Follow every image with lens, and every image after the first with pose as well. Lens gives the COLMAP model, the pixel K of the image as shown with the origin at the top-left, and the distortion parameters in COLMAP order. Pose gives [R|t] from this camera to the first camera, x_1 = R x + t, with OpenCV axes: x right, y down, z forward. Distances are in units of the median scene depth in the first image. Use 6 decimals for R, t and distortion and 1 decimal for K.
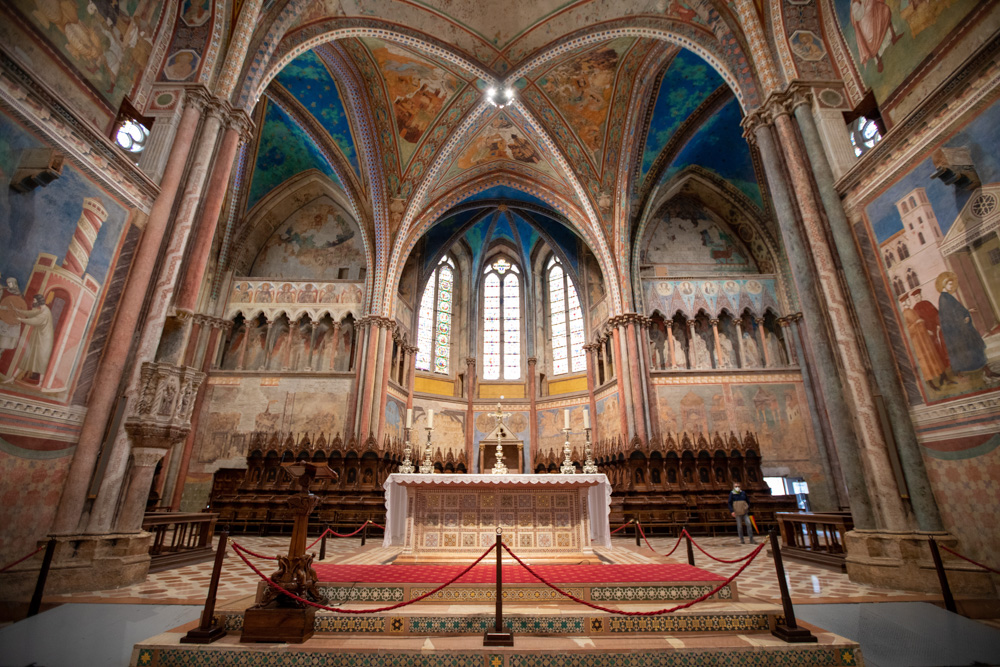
lens RADIAL K [[455.6, 0, 500.0], [0, 455.6, 333.5], [0, 0, 1]] dist [-0.057876, 0.028207]
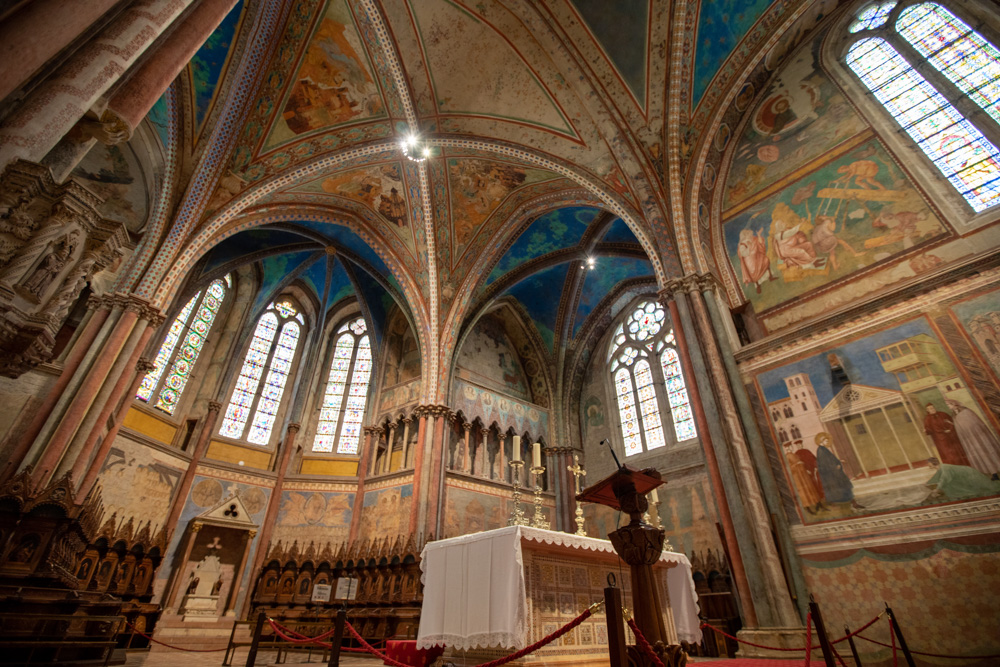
lens RADIAL K [[455.6, 0, 500.0], [0, 455.6, 333.5], [0, 0, 1]] dist [-0.057876, 0.028207]
pose [[0.737088, 0.377927, 0.560243, -0.227029], [-0.238898, 0.921200, -0.307112, 0.082034], [-0.632162, 0.092528, 0.769291, 0.151318]]
